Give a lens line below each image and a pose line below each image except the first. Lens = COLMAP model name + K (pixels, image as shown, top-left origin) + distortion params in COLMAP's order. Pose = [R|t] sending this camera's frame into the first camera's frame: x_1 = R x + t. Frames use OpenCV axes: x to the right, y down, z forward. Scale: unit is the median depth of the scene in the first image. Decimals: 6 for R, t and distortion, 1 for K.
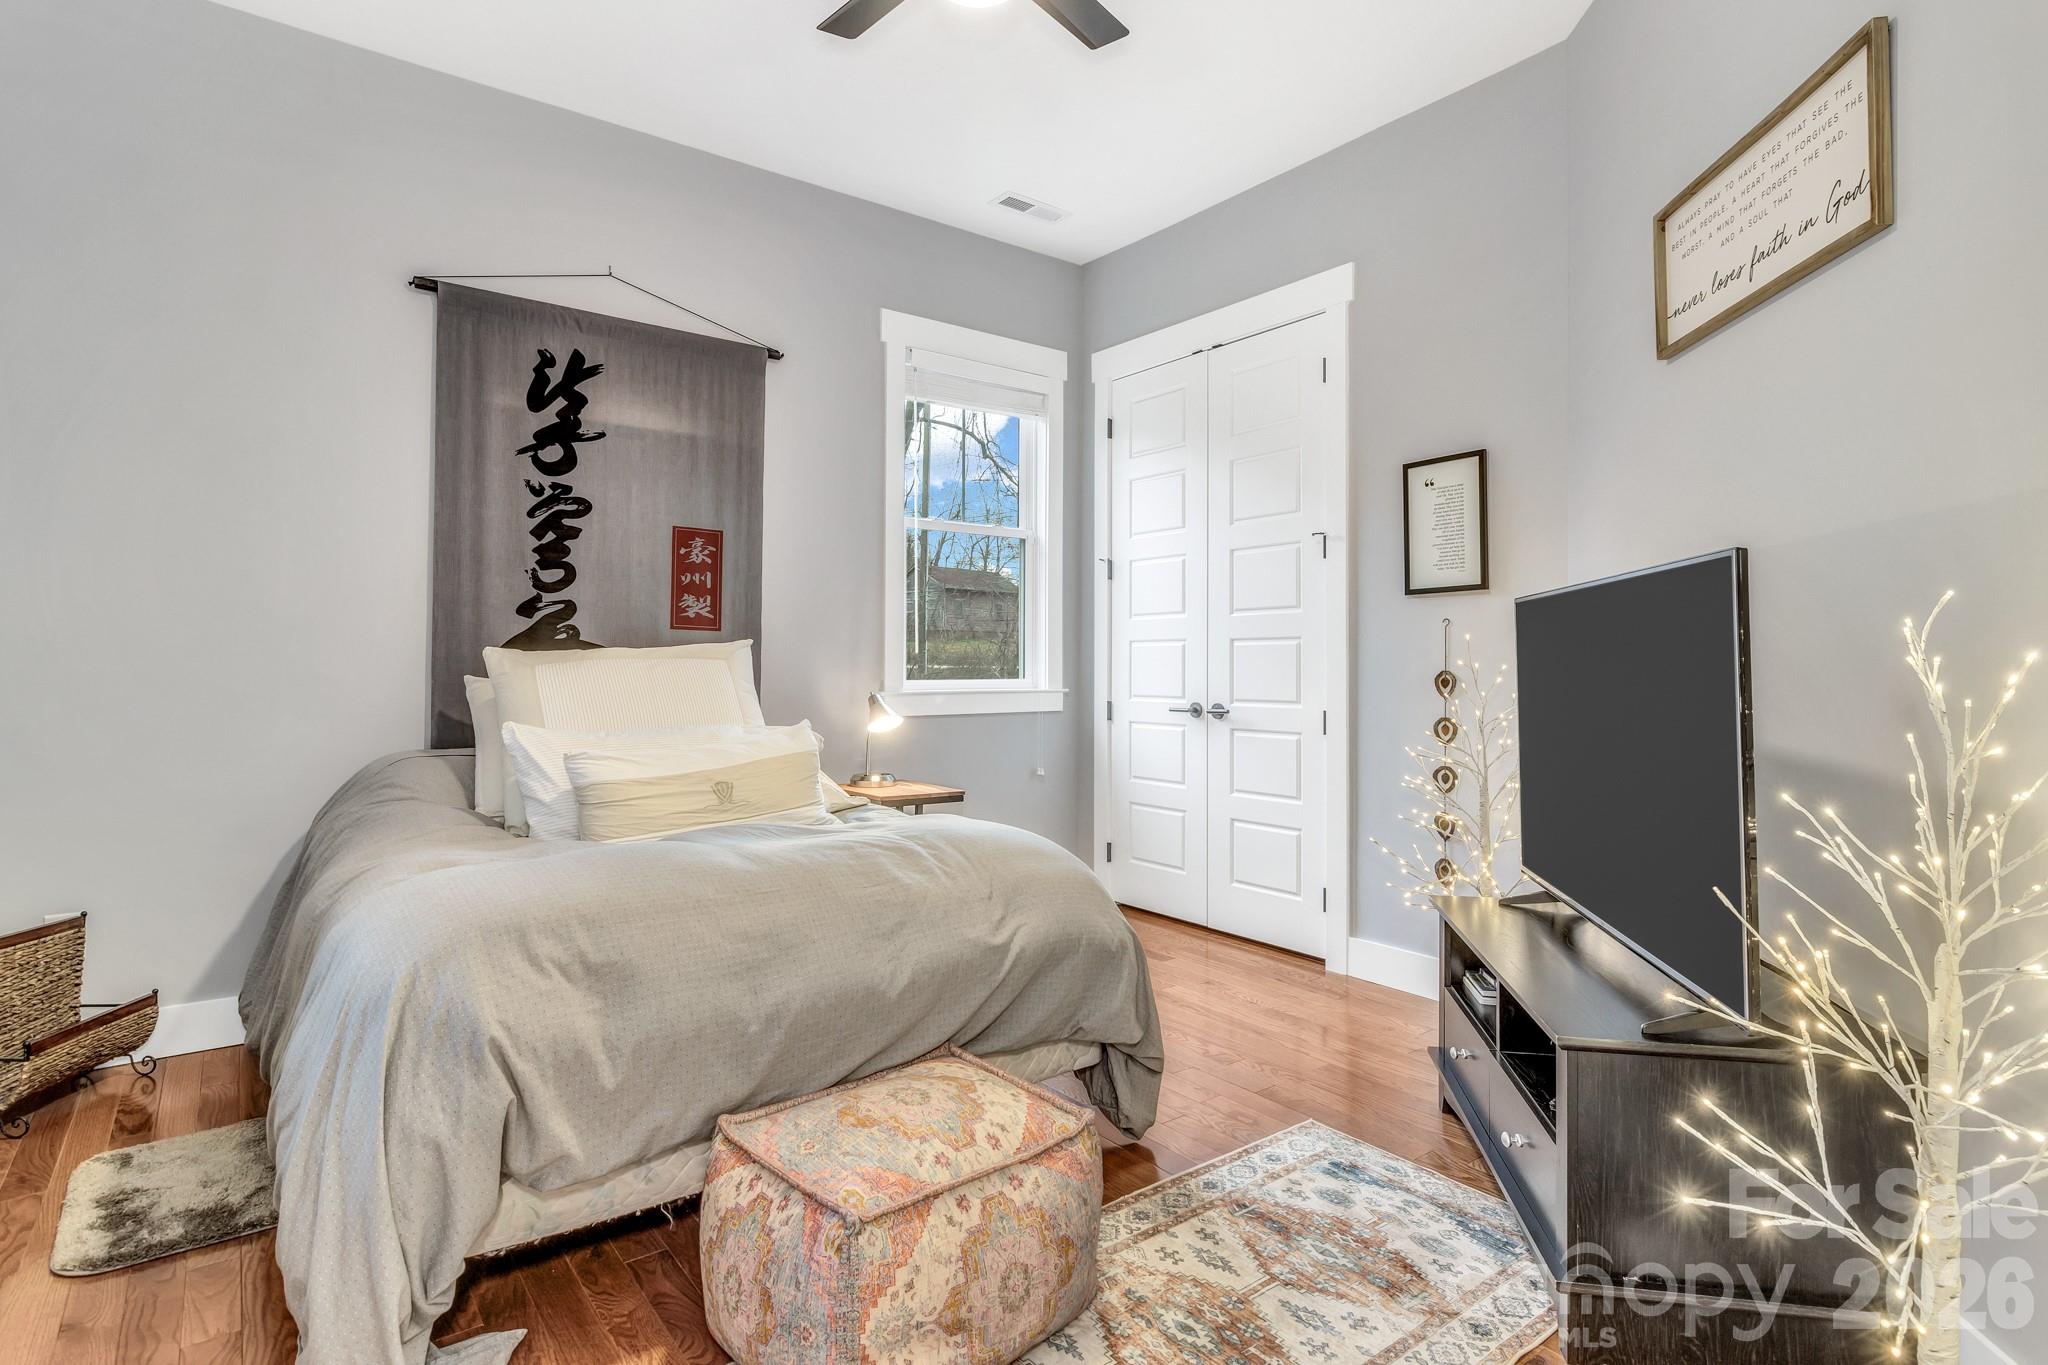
lens RADIAL K [[1041.2, 0, 1025.6], [0, 1041.2, 659.1], [0, 0, 1]] dist [0.001508, -0.000165]
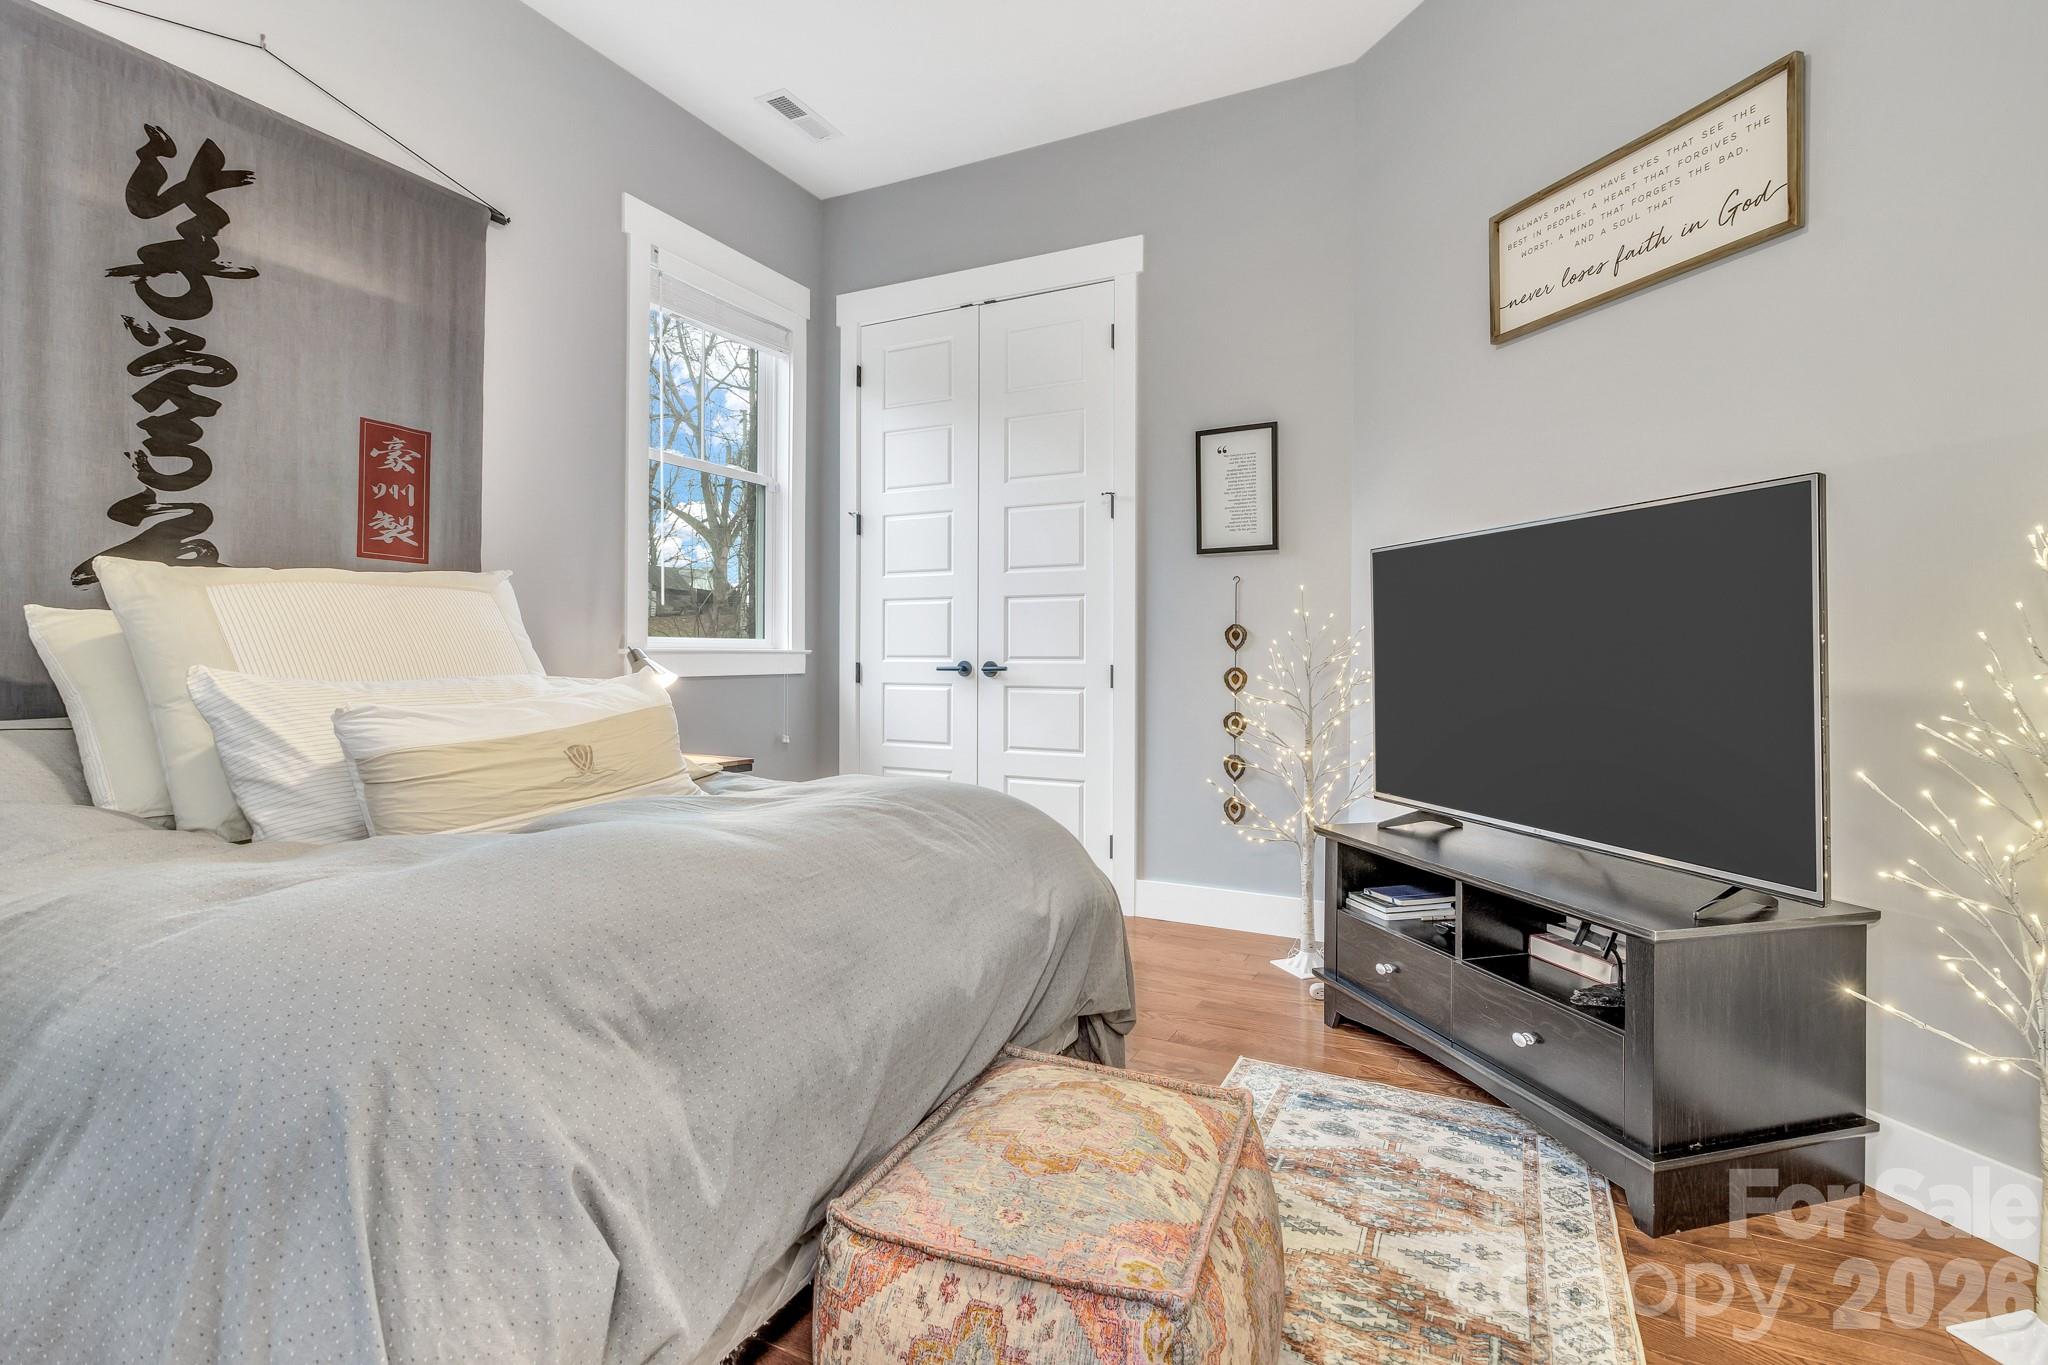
lens RADIAL K [[963.3, 0, 1025.2], [0, 963.3, 657.7], [0, 0, 1]] dist [0.001674, 0.000932]
pose [[0.898989, -0.000397, 0.437971, -0.230718], [-0.004356, 0.999942, 0.009848, 0.036387], [-0.437950, -0.010761, 0.898935, 0.190370]]
